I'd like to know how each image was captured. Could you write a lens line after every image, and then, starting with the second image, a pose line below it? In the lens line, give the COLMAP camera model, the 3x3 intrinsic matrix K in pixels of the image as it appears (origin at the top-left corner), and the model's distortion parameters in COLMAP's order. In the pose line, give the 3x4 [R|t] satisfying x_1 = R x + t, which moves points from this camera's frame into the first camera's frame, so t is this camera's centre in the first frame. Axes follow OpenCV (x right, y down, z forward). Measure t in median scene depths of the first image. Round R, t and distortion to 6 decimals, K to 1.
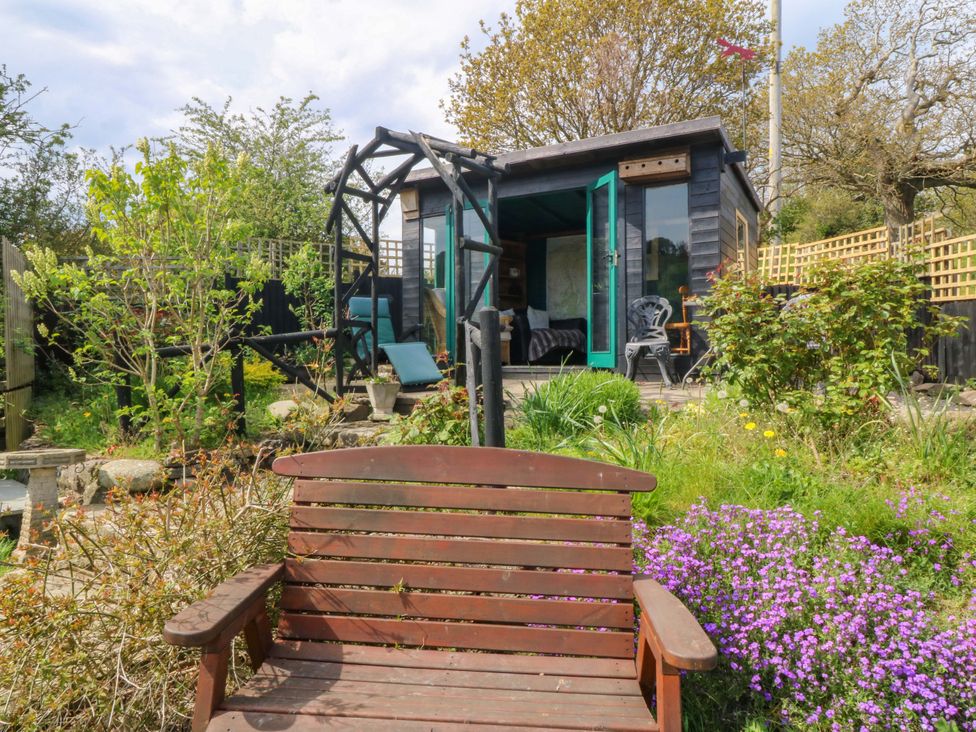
lens RADIAL K [[678.3, 0, 488.0], [0, 678.3, 366.0], [0, 0, 1]] dist [-0.000751, -0.001200]
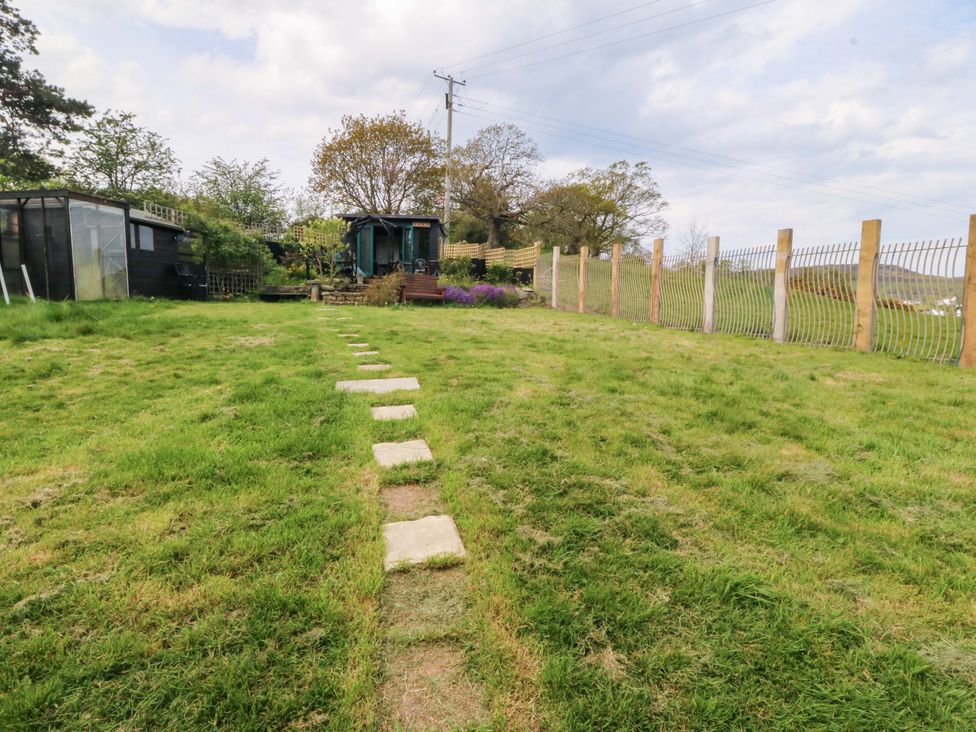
lens RADIAL K [[510.7, 0, 489.1], [0, 510.7, 354.5], [0, 0, 1]] dist [-0.000477, -0.011830]
pose [[0.881704, -0.018816, 0.471428, -0.808551], [-0.020358, 0.996757, 0.077858, 0.212568], [-0.471364, -0.078245, 0.878461, -1.818623]]
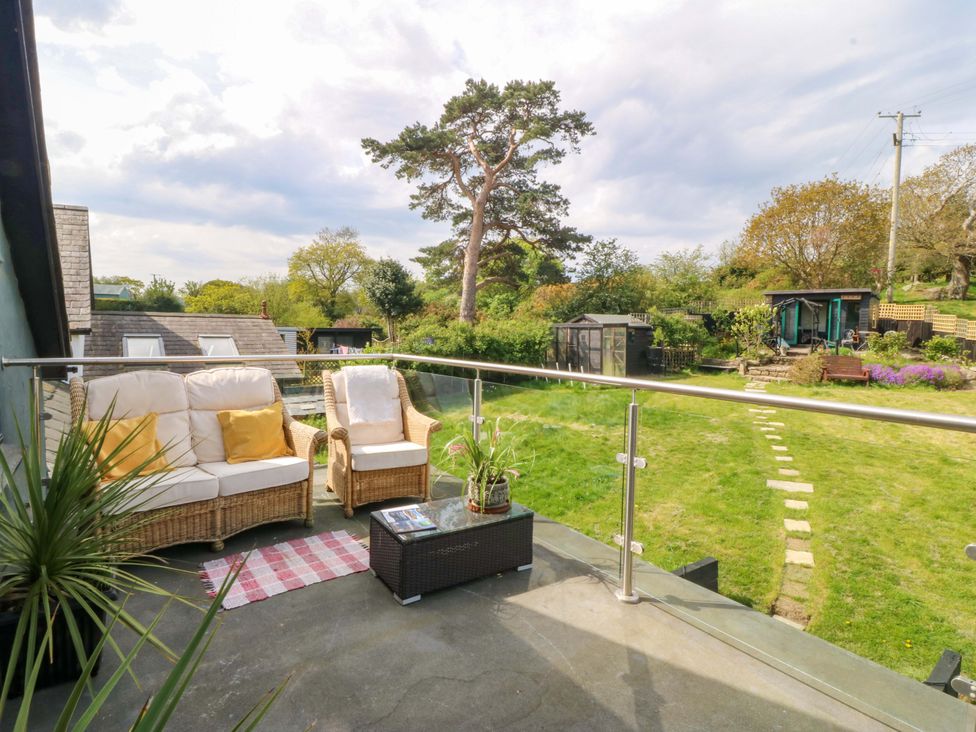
lens RADIAL K [[510.7, 0, 489.1], [0, 510.7, 354.5], [0, 0, 1]] dist [-0.000477, -0.011830]
pose [[0.961344, 0.030557, -0.273648, -1.000585], [-0.018604, 0.998760, 0.046170, -0.049684], [0.274719, -0.039294, 0.960721, -2.558418]]
